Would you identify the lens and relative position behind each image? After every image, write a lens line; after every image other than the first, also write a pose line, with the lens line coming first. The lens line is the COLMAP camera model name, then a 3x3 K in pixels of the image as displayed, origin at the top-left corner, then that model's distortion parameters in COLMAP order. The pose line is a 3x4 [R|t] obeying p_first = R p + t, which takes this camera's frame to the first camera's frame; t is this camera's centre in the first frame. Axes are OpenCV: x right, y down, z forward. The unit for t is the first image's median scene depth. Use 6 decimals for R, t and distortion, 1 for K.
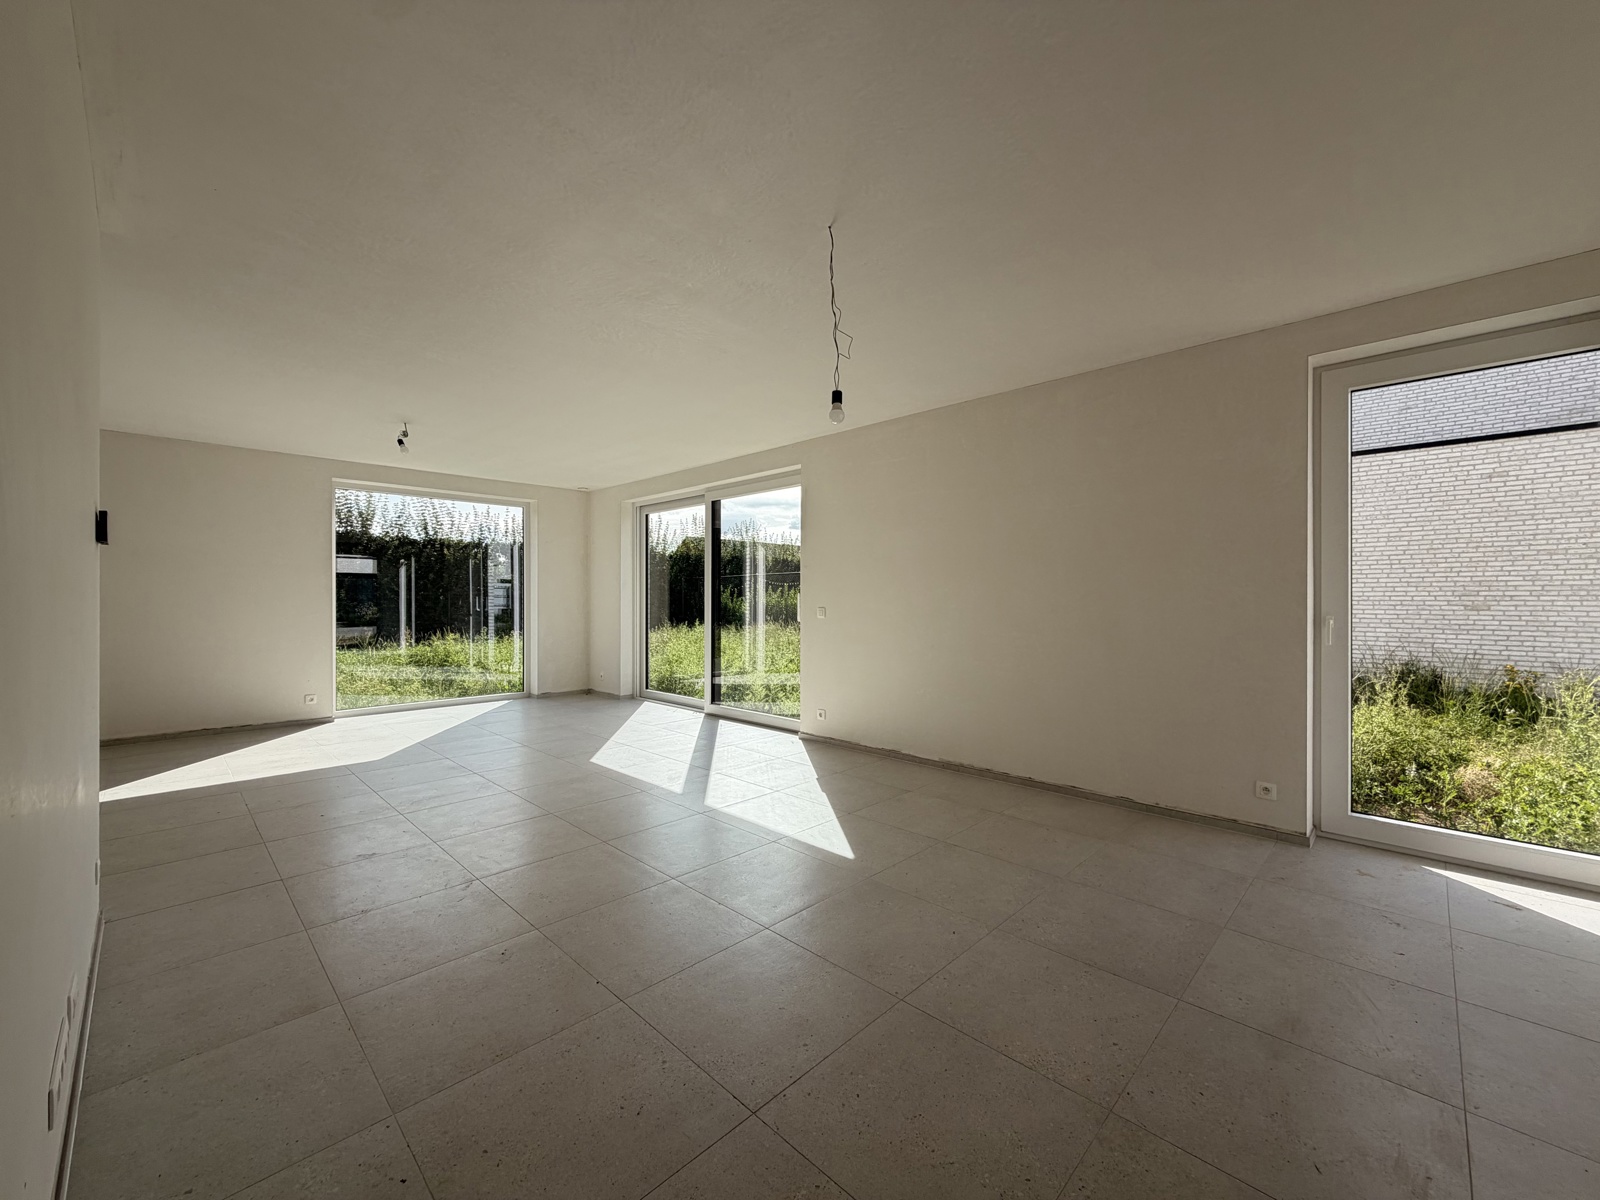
lens RADIAL K [[634.2, 0, 800.0], [0, 634.2, 600.0], [0, 0, 1]] dist [0.010037, -0.000088]
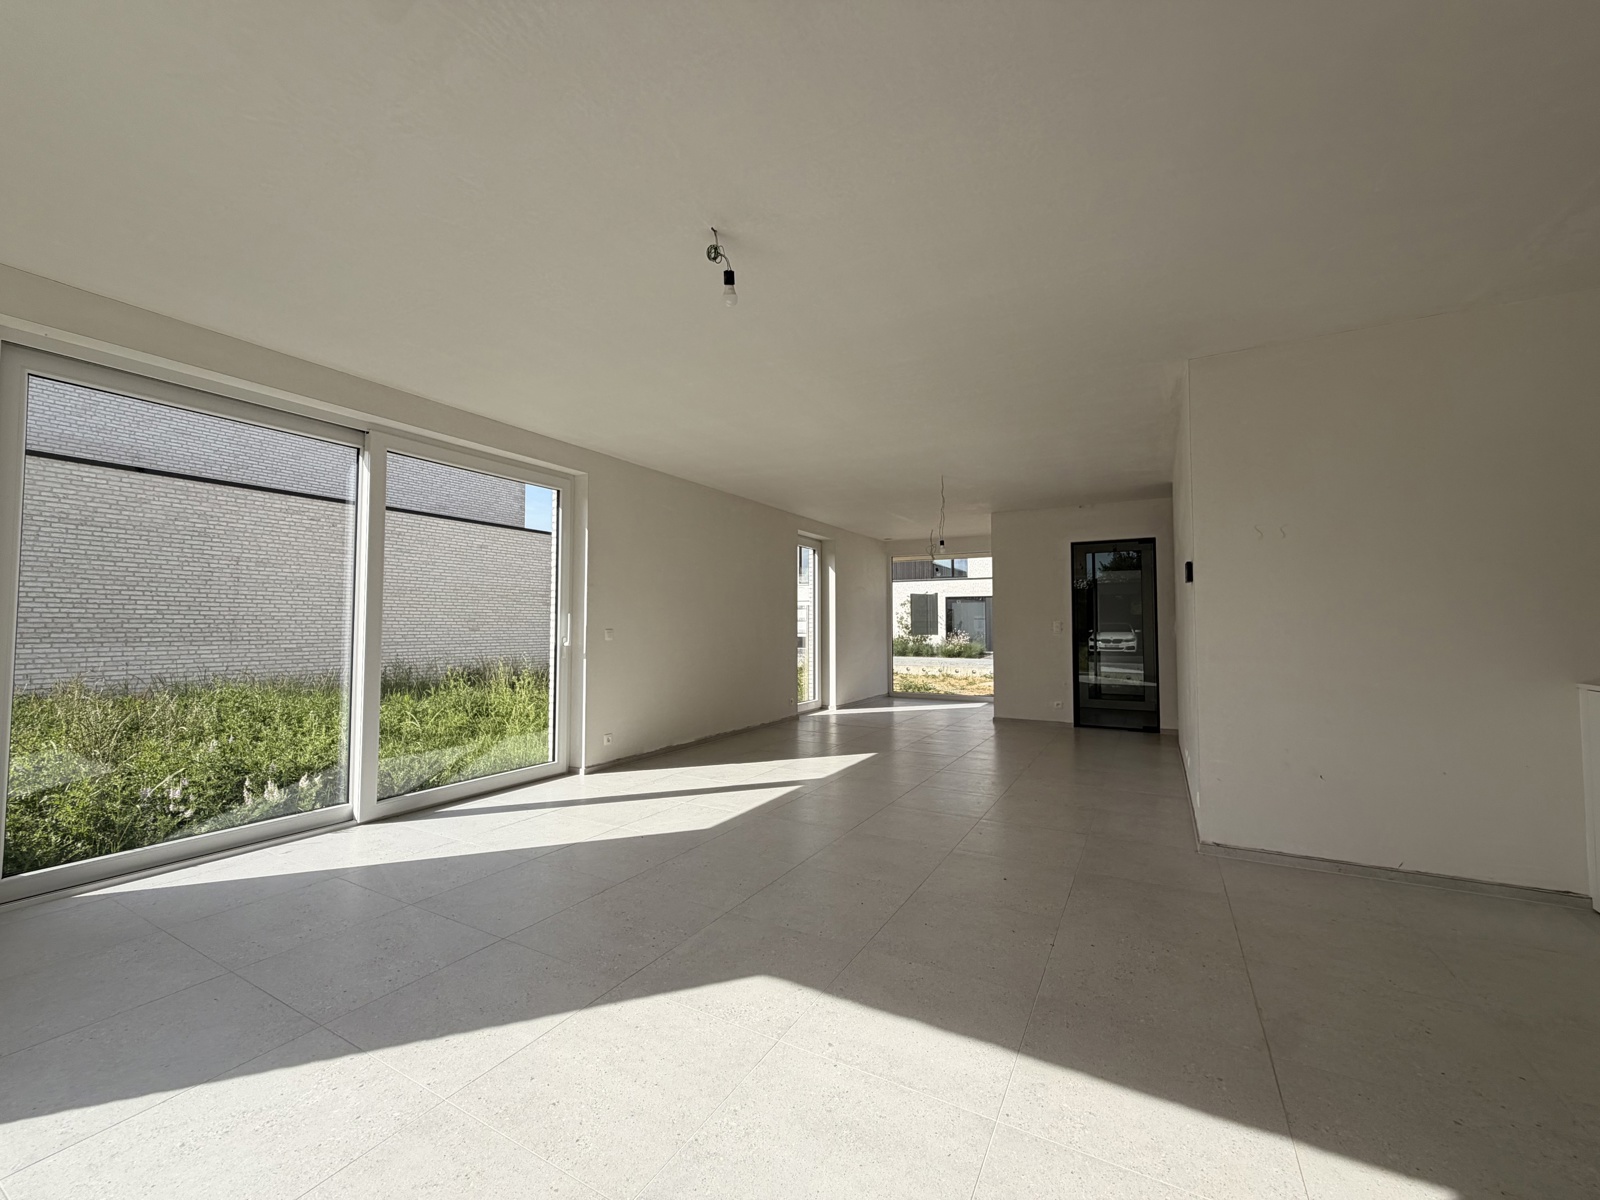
lens RADIAL K [[634.2, 0, 800.0], [0, 634.2, 600.0], [0, 0, 1]] dist [0.010037, -0.000088]
pose [[-0.260758, 0.041851, 0.964497, -0.166473], [-0.004688, 0.998993, -0.044615, 0.001617], [-0.965393, -0.016155, -0.260299, 0.163616]]
